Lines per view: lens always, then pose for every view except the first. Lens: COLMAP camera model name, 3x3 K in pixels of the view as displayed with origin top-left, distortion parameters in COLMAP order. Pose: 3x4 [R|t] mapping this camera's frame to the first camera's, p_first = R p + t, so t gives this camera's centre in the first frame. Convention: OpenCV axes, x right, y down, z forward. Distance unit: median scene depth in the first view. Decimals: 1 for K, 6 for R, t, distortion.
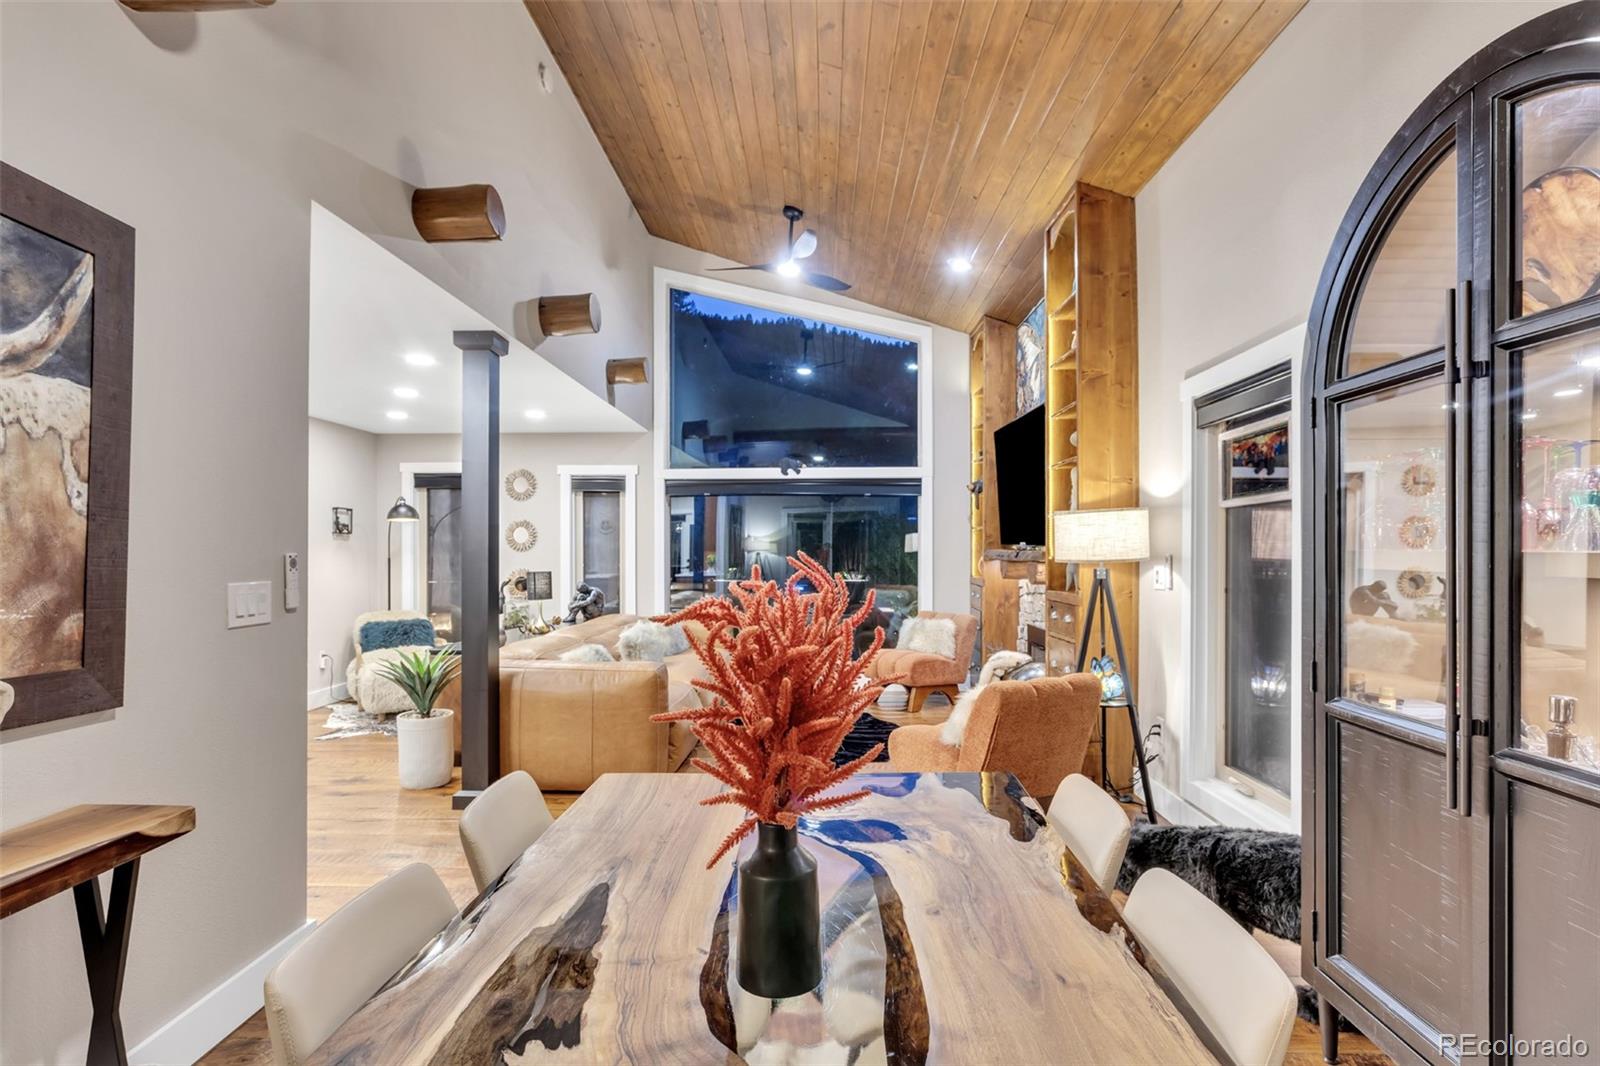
lens RADIAL K [[788.6, 0, 793.7], [0, 788.6, 549.5], [0, 0, 1]] dist [0.000256, 0.000014]
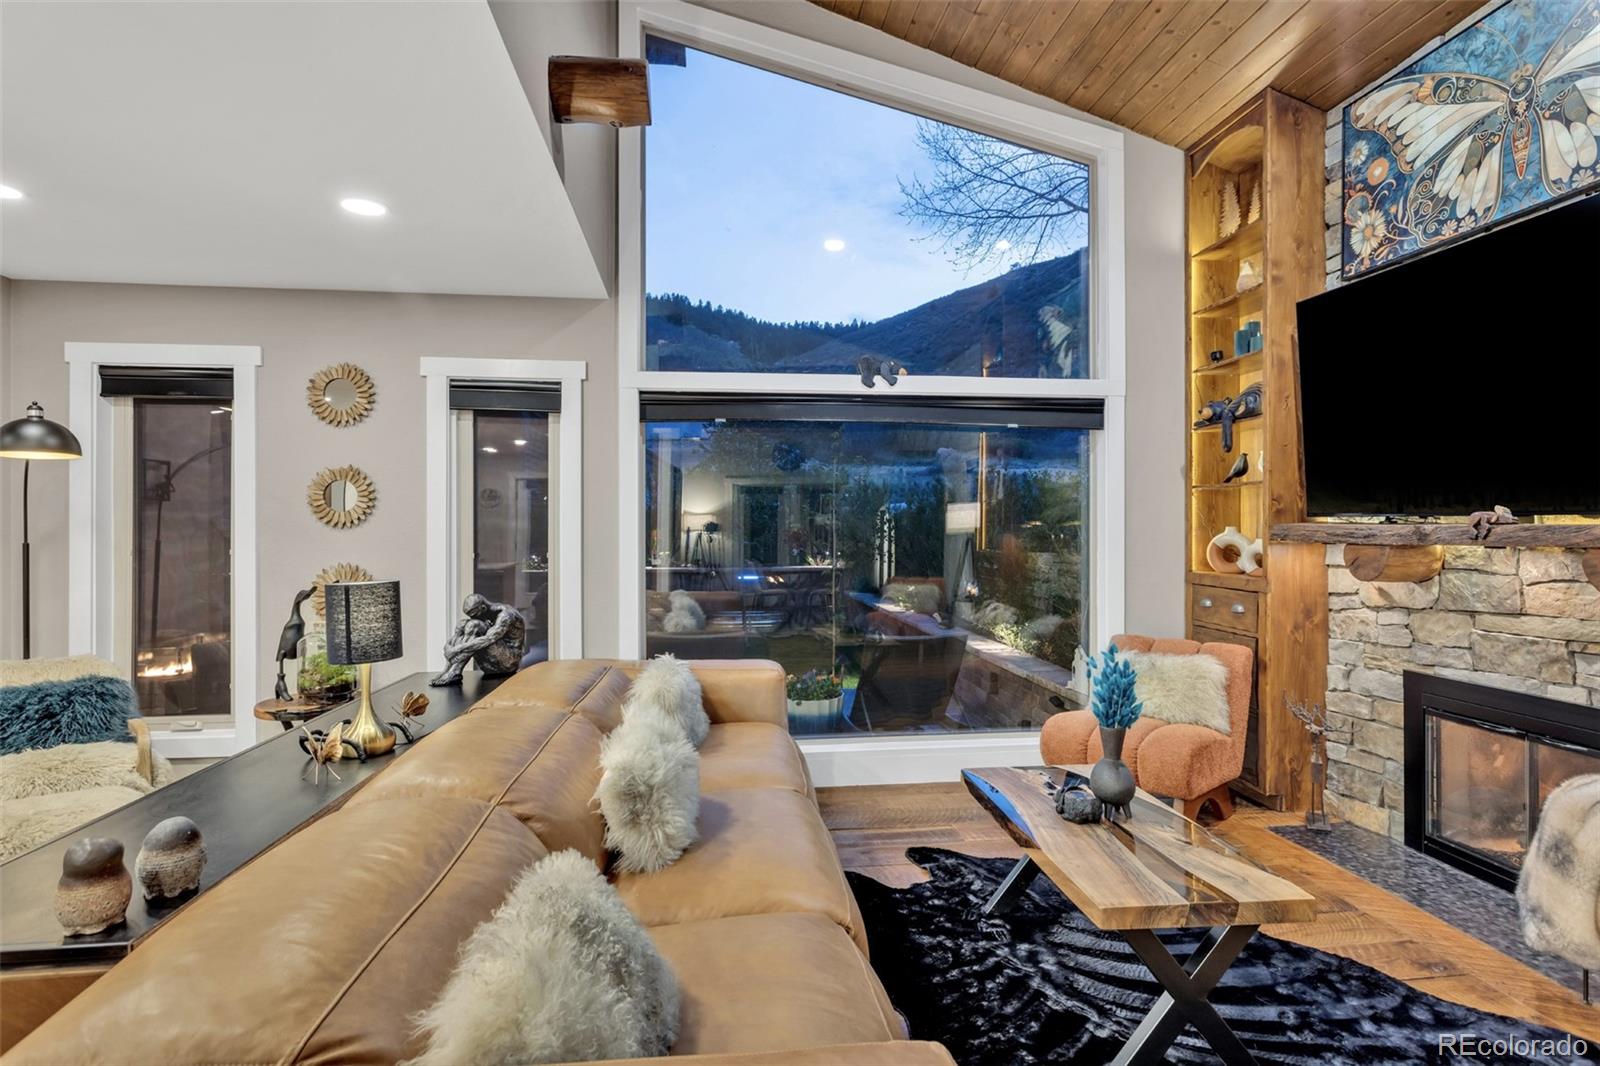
lens RADIAL K [[788.6, 0, 807.7], [0, 788.6, 522.3], [0, 0, 1]] dist [0.000256, 0.000014]
pose [[0.986627, 0.000375, 0.162997, -0.148577], [0.001005, 0.999964, -0.008384, 0.003111], [-0.162994, 0.008436, 0.986591, 0.500571]]
